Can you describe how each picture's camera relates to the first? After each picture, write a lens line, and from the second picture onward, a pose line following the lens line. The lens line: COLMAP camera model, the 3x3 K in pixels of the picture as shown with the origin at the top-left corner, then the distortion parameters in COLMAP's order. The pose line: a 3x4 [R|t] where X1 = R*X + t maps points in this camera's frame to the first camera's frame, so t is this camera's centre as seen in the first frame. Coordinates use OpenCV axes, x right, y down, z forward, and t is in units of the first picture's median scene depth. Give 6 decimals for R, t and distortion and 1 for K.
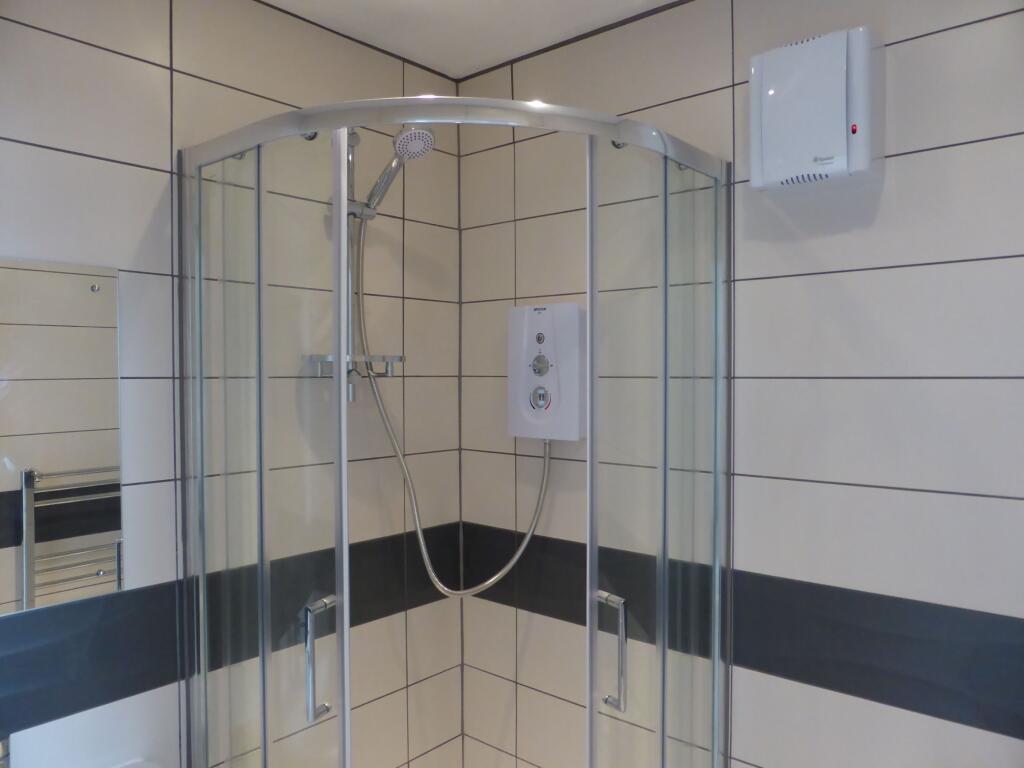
lens RADIAL K [[751.9, 0, 511.4], [0, 751.9, 385.6], [0, 0, 1]] dist [-0.041563, 0.035456]
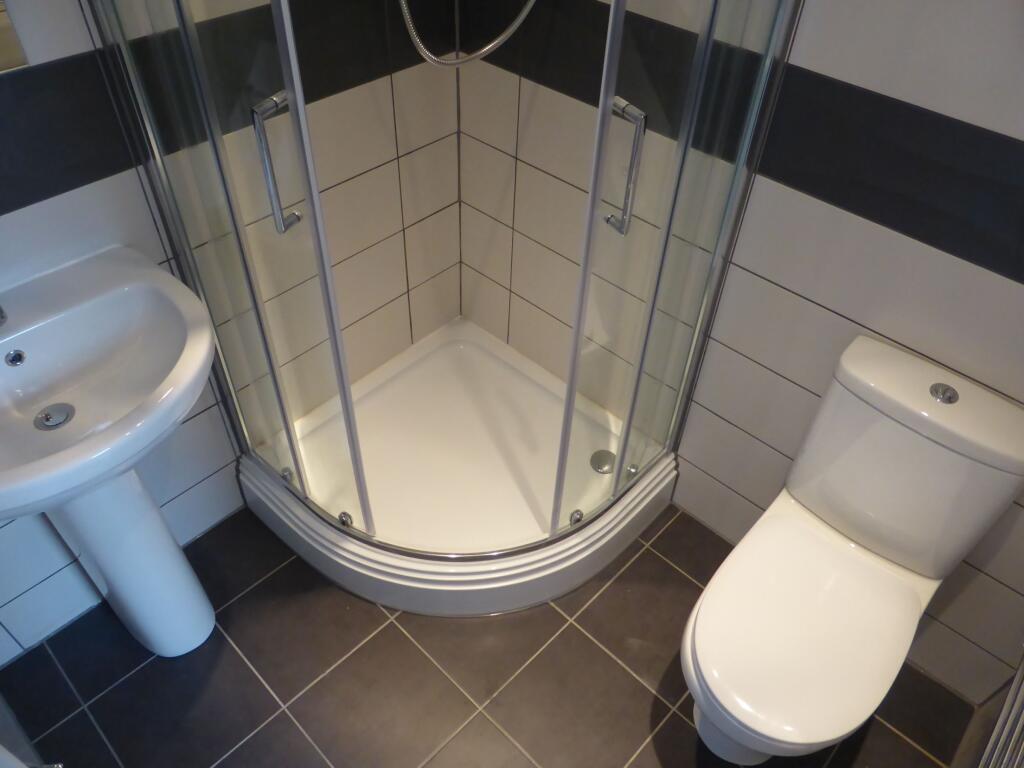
lens RADIAL K [[751.9, 0, 510.6], [0, 751.9, 392.7], [0, 0, 1]] dist [-0.041563, 0.035456]
pose [[0.998792, 0.049135, 0.000559, 0.016452], [-0.035770, 0.719223, 0.693858, -0.041947], [0.033691, -0.693040, 0.720111, 0.169540]]
